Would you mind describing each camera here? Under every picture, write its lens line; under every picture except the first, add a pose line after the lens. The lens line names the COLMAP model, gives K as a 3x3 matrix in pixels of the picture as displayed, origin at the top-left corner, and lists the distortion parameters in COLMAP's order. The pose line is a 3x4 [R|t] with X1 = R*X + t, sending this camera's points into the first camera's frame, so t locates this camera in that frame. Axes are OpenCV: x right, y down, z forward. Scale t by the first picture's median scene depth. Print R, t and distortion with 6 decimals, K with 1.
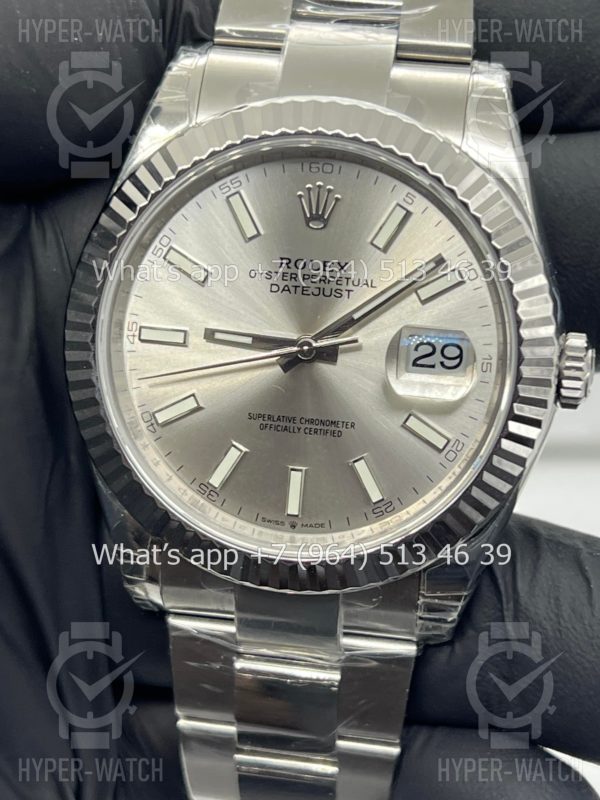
lens RADIAL K [[1771.8, 0, 303.0], [0, 1771.8, 398.0], [0, 0, 1]] dist [0.149622, 0.000000]
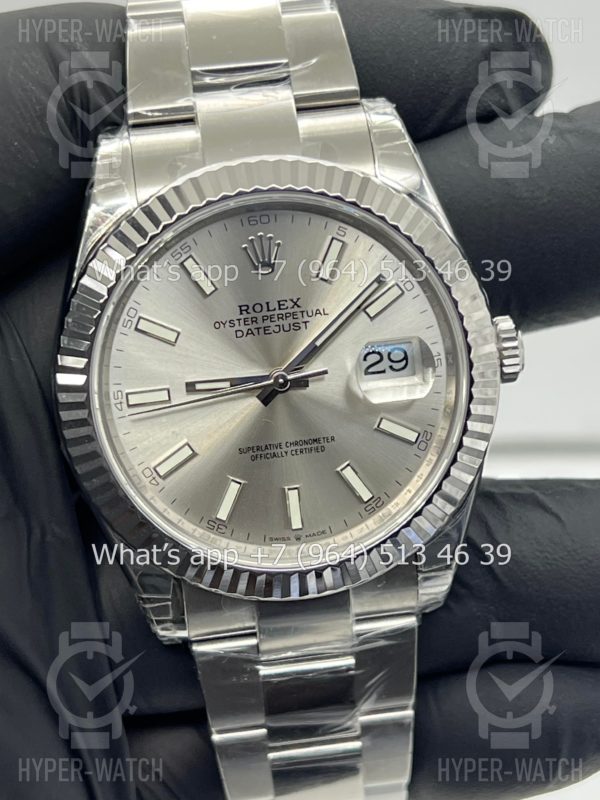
lens RADIAL K [[1771.8, 0, 303.8], [0, 1771.8, 397.4], [0, 0, 1]] dist [0.149622, 0.000000]
pose [[0.958720, -0.216486, 0.184364, -0.189191], [0.214035, 0.976257, 0.033338, -0.051090], [-0.187204, 0.007499, 0.982292, -0.096879]]
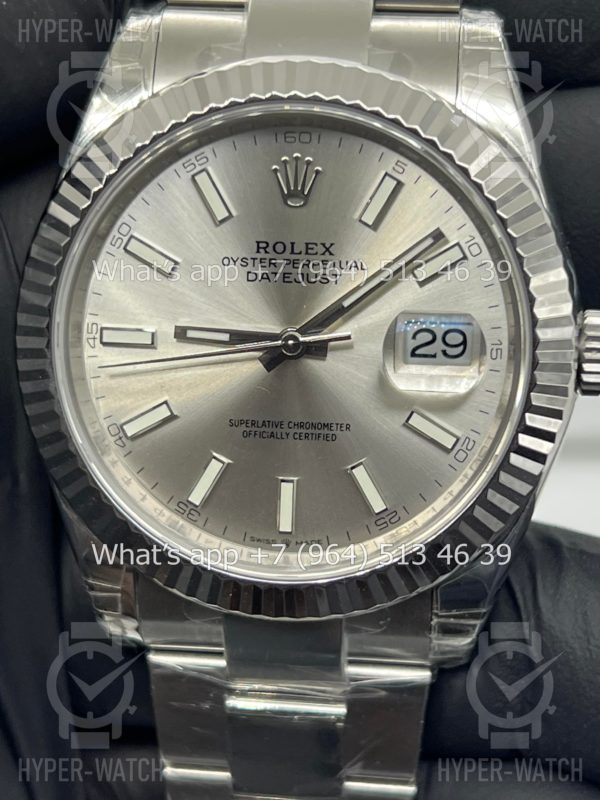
lens RADIAL K [[1771.8, 0, 294.8], [0, 1771.8, 404.3], [0, 0, 1]] dist [0.149622, 0.000000]
pose [[0.998408, -0.051542, 0.022899, -0.017933], [0.051525, 0.998671, 0.001348, 0.001391], [-0.022938, -0.000166, 0.999737, 0.116961]]
